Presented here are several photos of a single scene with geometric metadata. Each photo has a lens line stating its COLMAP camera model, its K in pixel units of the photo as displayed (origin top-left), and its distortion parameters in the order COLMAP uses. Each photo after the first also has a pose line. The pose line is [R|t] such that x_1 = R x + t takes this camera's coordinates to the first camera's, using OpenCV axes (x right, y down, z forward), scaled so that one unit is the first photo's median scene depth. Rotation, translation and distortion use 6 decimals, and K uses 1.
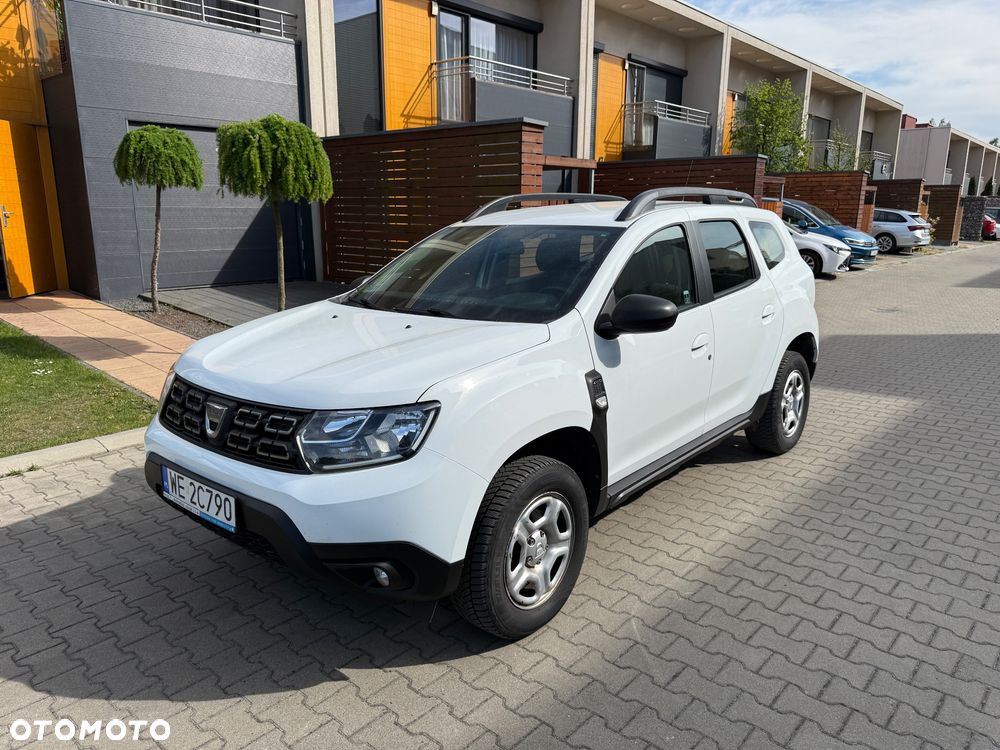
lens RADIAL K [[711.8, 0, 499.1], [0, 711.8, 372.7], [0, 0, 1]] dist [0.021454, -0.024965]
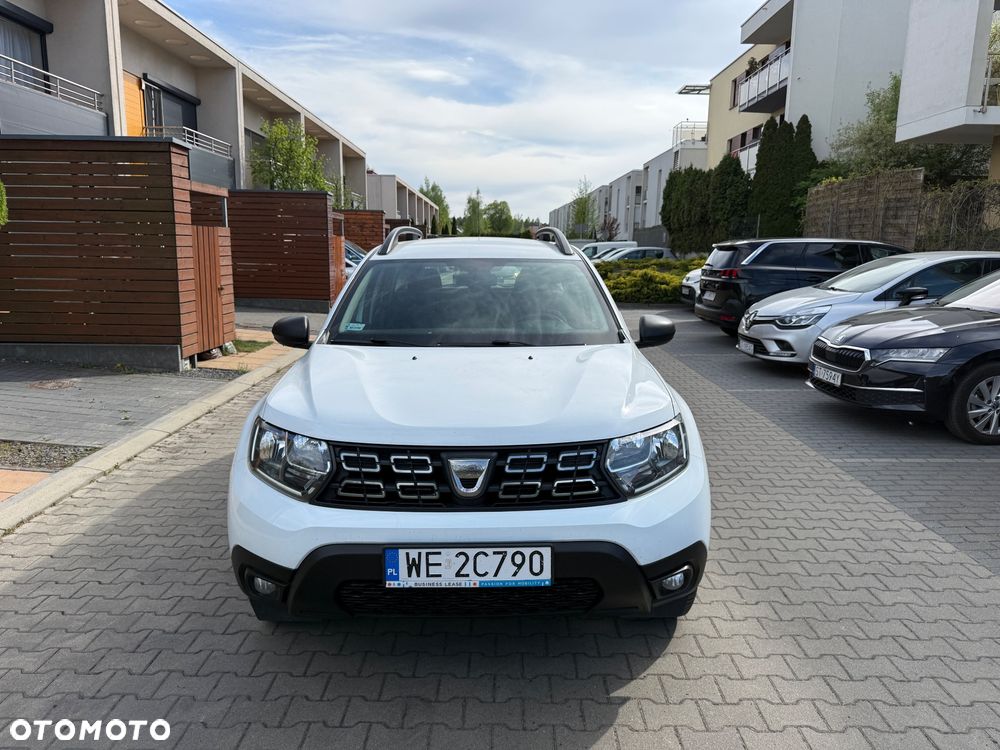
lens RADIAL K [[713.5, 0, 498.2], [0, 713.5, 371.1], [0, 0, 1]] dist [0.031144, -0.043375]
pose [[0.749886, -0.105680, 0.653071, -0.643739], [0.135900, 0.990713, 0.004270, -0.042965], [-0.647458, 0.085551, 0.757284, 0.199833]]
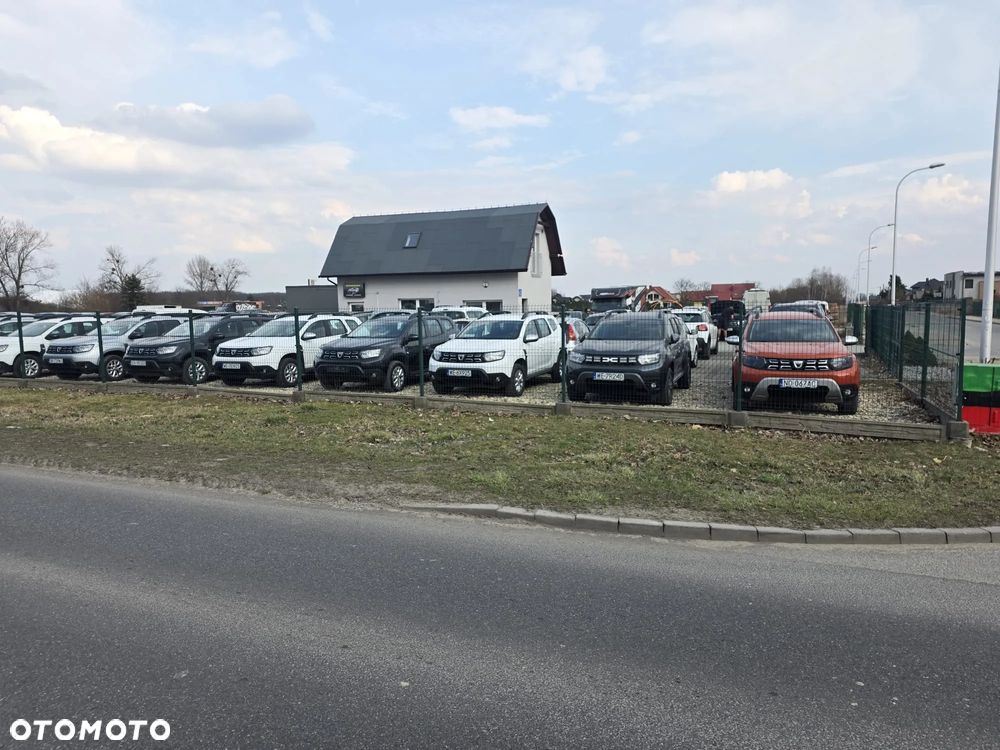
lens RADIAL K [[713.5, 0, 498.2], [0, 713.5, 371.1], [0, 0, 1]] dist [0.031144, -0.043375]
pose [[0.958747, -0.034513, 0.282159, -1.134520], [0.070773, 0.990327, -0.119347, 0.571319], [-0.275310, 0.134393, 0.951915, -2.879561]]
